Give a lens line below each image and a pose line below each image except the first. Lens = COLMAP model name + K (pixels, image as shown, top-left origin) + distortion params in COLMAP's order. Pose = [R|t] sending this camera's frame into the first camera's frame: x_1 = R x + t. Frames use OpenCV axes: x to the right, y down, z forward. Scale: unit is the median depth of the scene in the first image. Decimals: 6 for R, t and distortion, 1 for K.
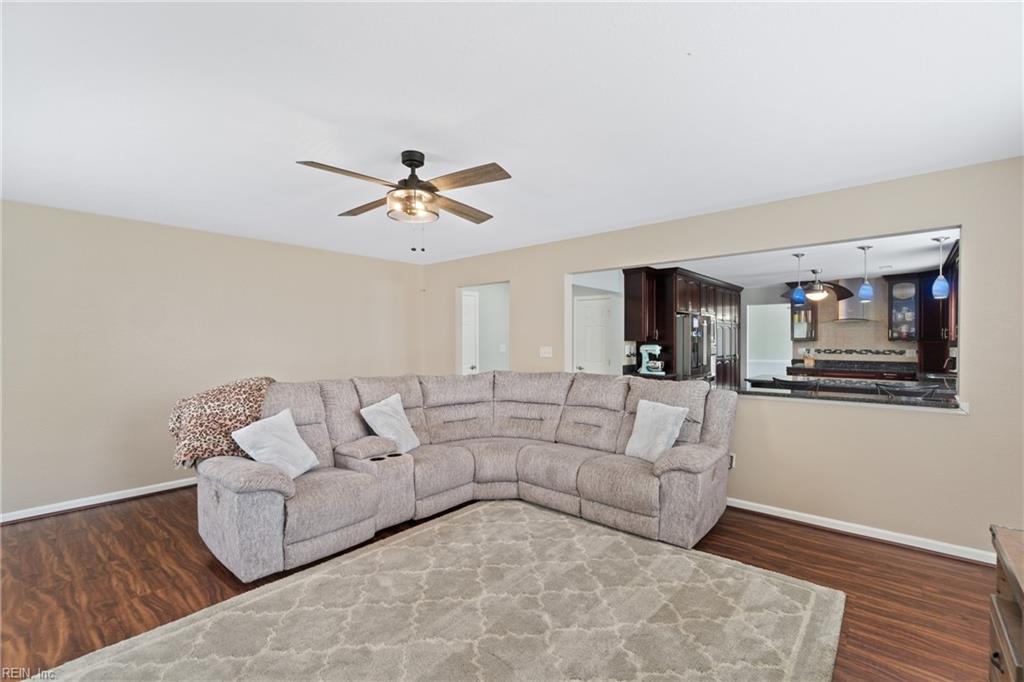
lens RADIAL K [[449.1, 0, 515.9], [0, 449.1, 344.0], [0, 0, 1]] dist [0.002735, -0.000210]
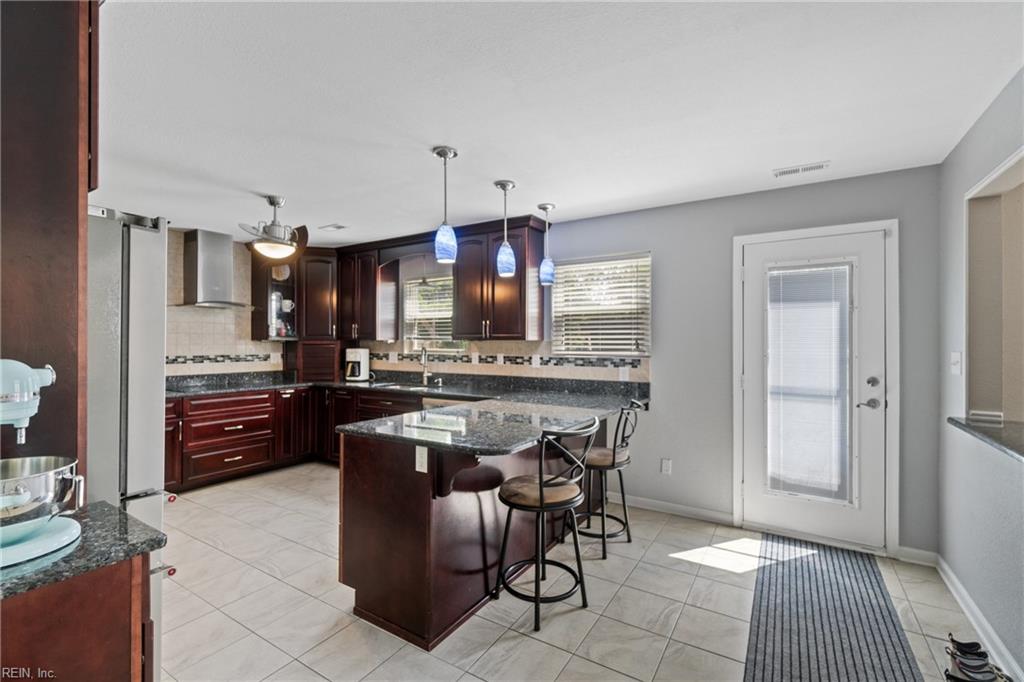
lens RADIAL K [[449.1, 0, 506.2], [0, 449.1, 341.7], [0, 0, 1]] dist [0.002735, -0.000210]
pose [[-0.138651, -0.001159, 0.990341, 0.123367], [0.003307, 0.999993, 0.001633, -0.005051], [-0.990336, 0.003502, -0.138646, 0.721819]]
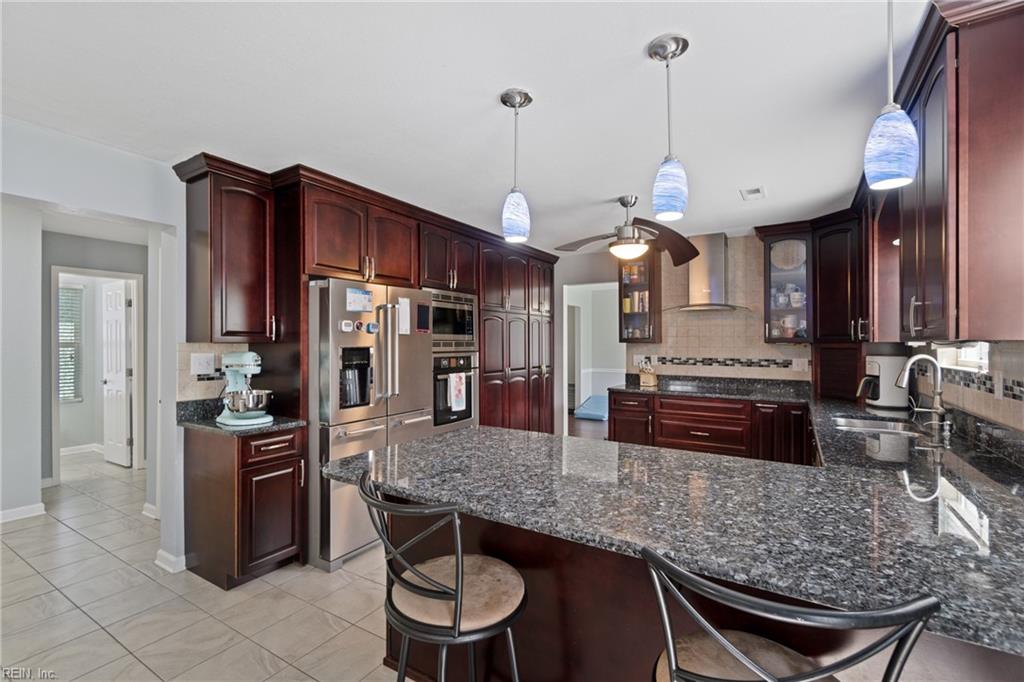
lens RADIAL K [[449.1, 0, 518.8], [0, 449.1, 337.3], [0, 0, 1]] dist [0.002735, -0.000210]
pose [[0.987318, 0.003939, 0.158704, 0.421567], [-0.000742, 0.999796, -0.020195, -0.002664], [-0.158751, 0.019821, 0.987120, 0.478209]]
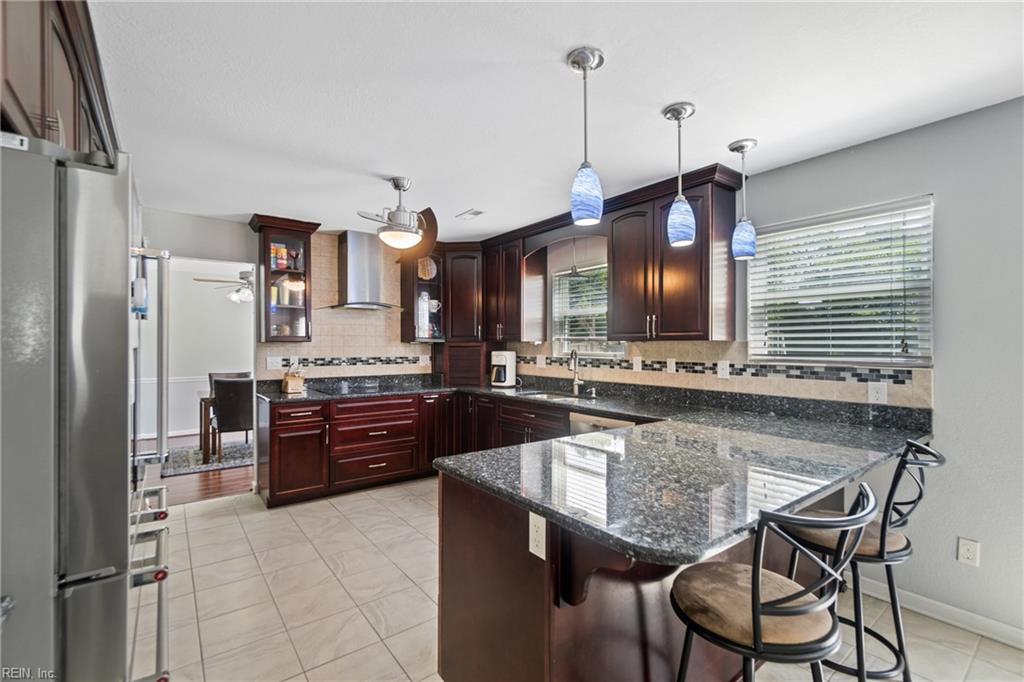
lens RADIAL K [[449.1, 0, 512.3], [0, 449.1, 345.2], [0, 0, 1]] dist [0.002735, -0.000210]
pose [[0.209561, -0.005031, 0.977783, 0.231729], [0.006389, 0.999972, 0.003776, -0.004411], [-0.977775, 0.005455, 0.209588, 0.709486]]
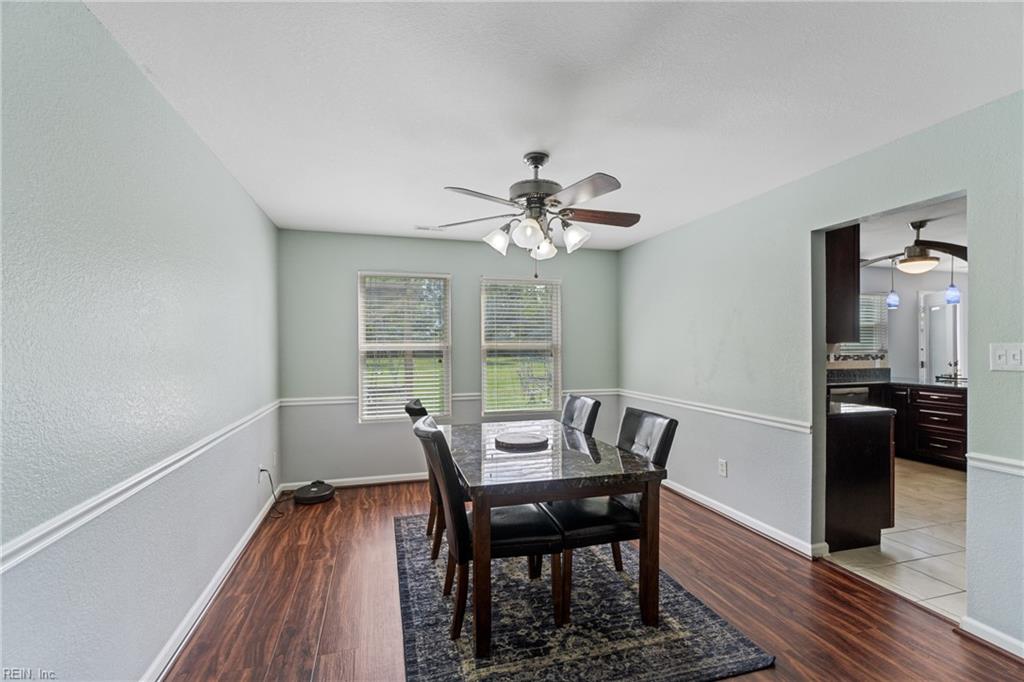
lens RADIAL K [[449.1, 0, 505.7], [0, 449.1, 338.4], [0, 0, 1]] dist [0.002735, -0.000210]
pose [[-0.833682, 0.006966, 0.552200, 0.701018], [0.006229, 0.999975, -0.003211, -0.016261], [-0.552209, 0.000763, -0.833705, 1.583961]]
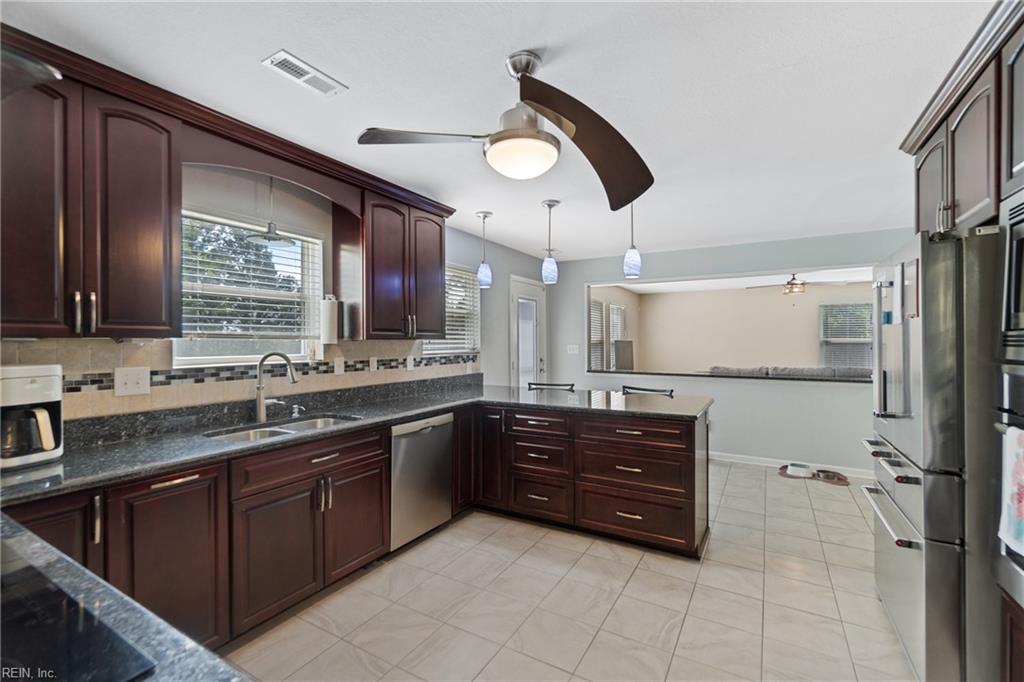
lens RADIAL K [[449.1, 0, 501.2], [0, 449.1, 341.9], [0, 0, 1]] dist [0.002735, -0.000210]
pose [[-0.988101, 0.009659, -0.153503, 0.636822], [0.009461, 0.999953, 0.002017, -0.003323], [0.153515, 0.000540, -0.988146, 1.107817]]
